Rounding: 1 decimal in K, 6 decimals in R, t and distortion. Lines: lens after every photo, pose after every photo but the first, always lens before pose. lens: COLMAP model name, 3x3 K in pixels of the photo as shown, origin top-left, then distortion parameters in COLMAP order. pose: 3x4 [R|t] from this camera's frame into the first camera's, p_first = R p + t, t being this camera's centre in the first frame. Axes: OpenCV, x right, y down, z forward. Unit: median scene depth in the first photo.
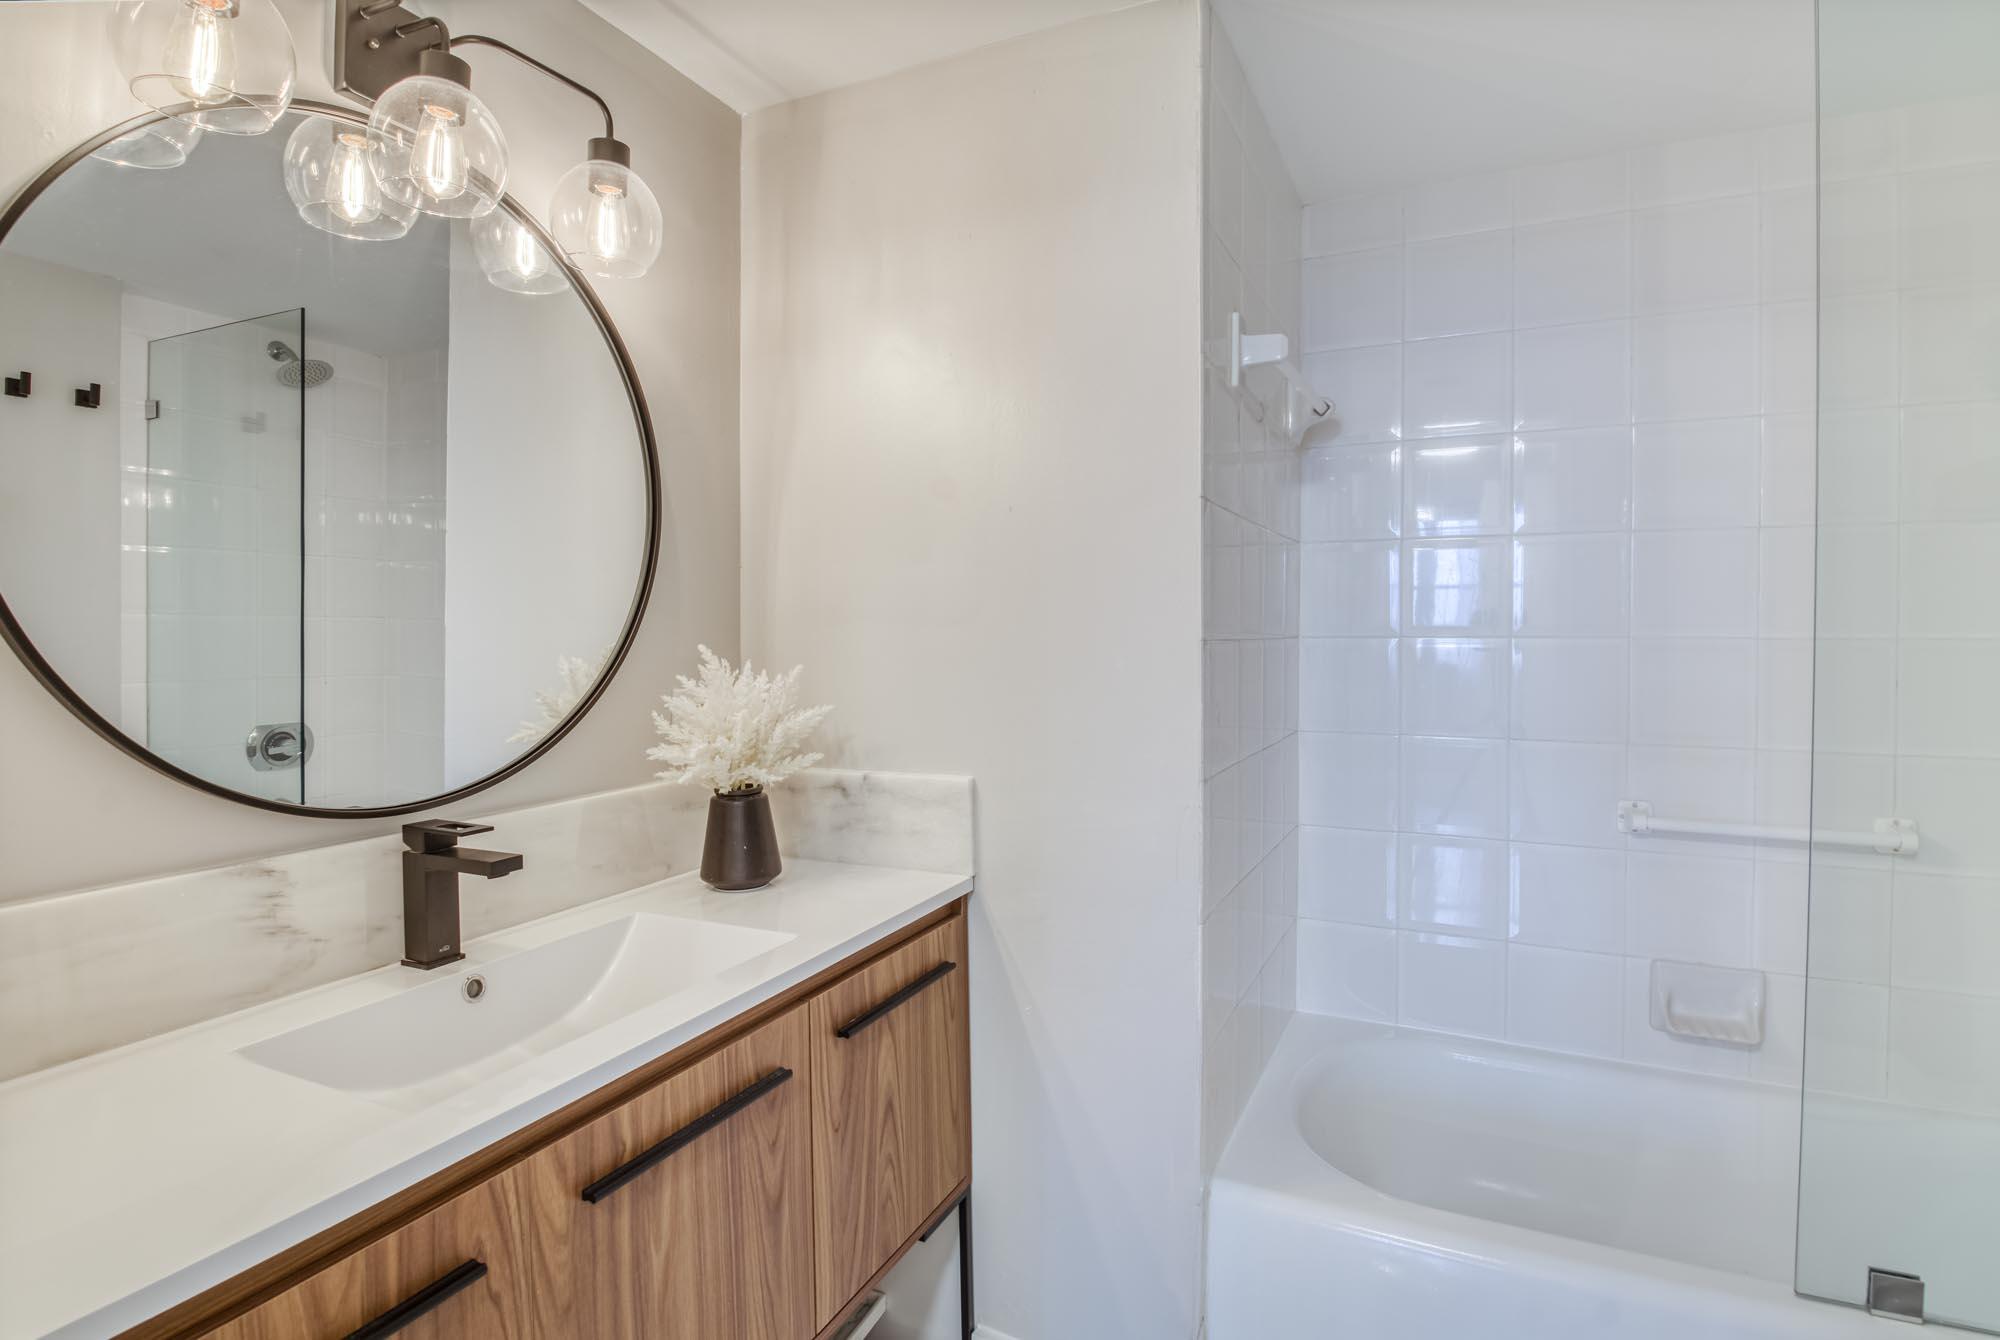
lens RADIAL K [[1006.7, 0, 998.3], [0, 1006.7, 623.4], [0, 0, 1]] dist [0.000279, -0.015180]
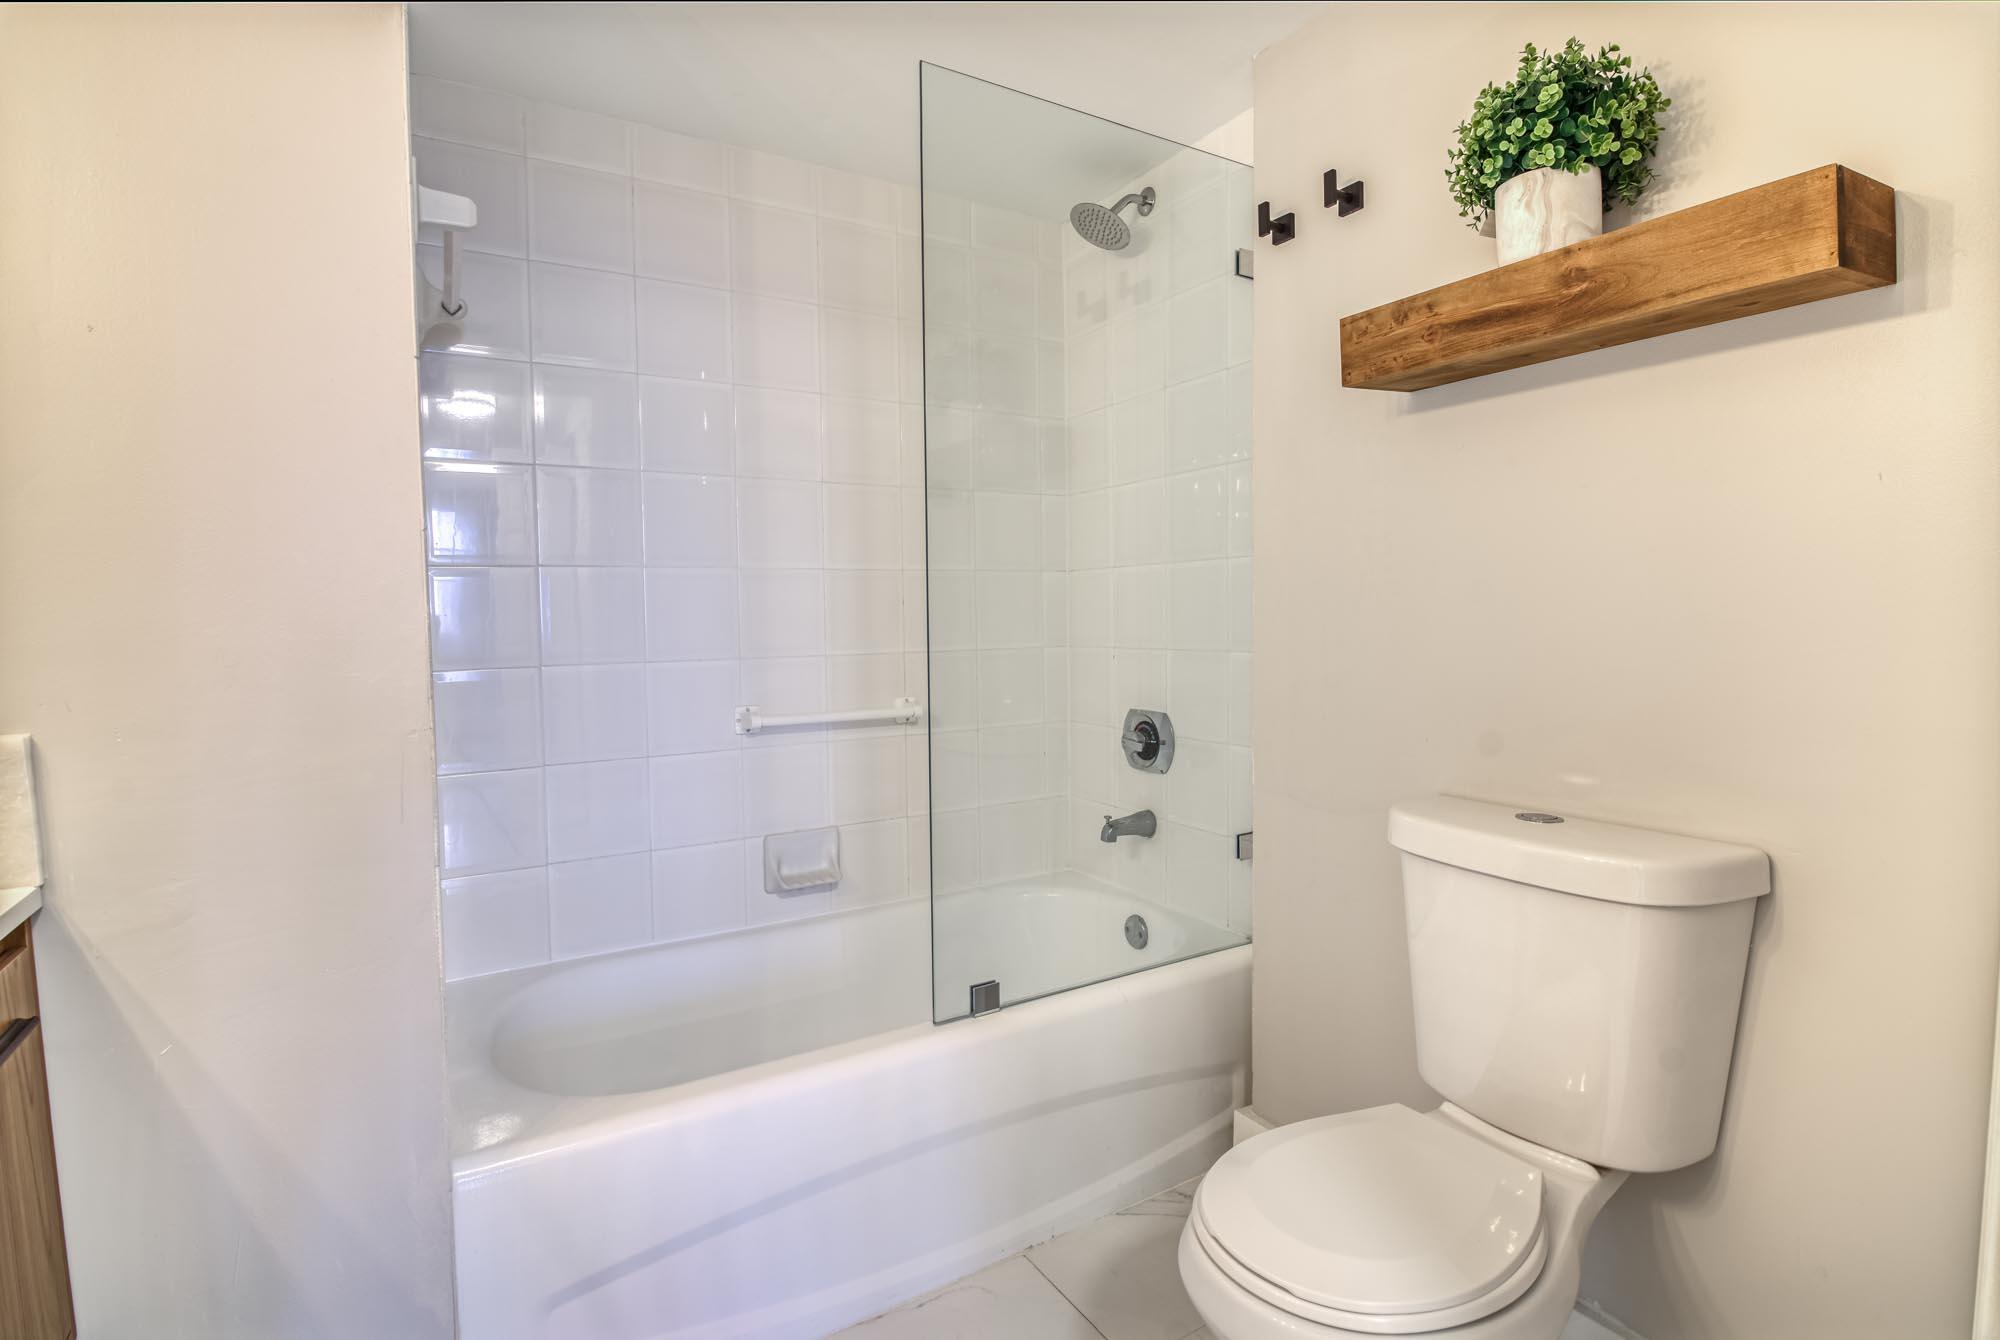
lens RADIAL K [[994.1, 0, 1002.6], [0, 994.1, 645.8], [0, 0, 1]] dist [-0.001067, -0.014540]
pose [[0.545015, -0.037839, 0.837572, -0.191749], [0.017698, 0.999278, 0.033628, 0.078614], [-0.838240, -0.003504, 0.545291, 0.123530]]
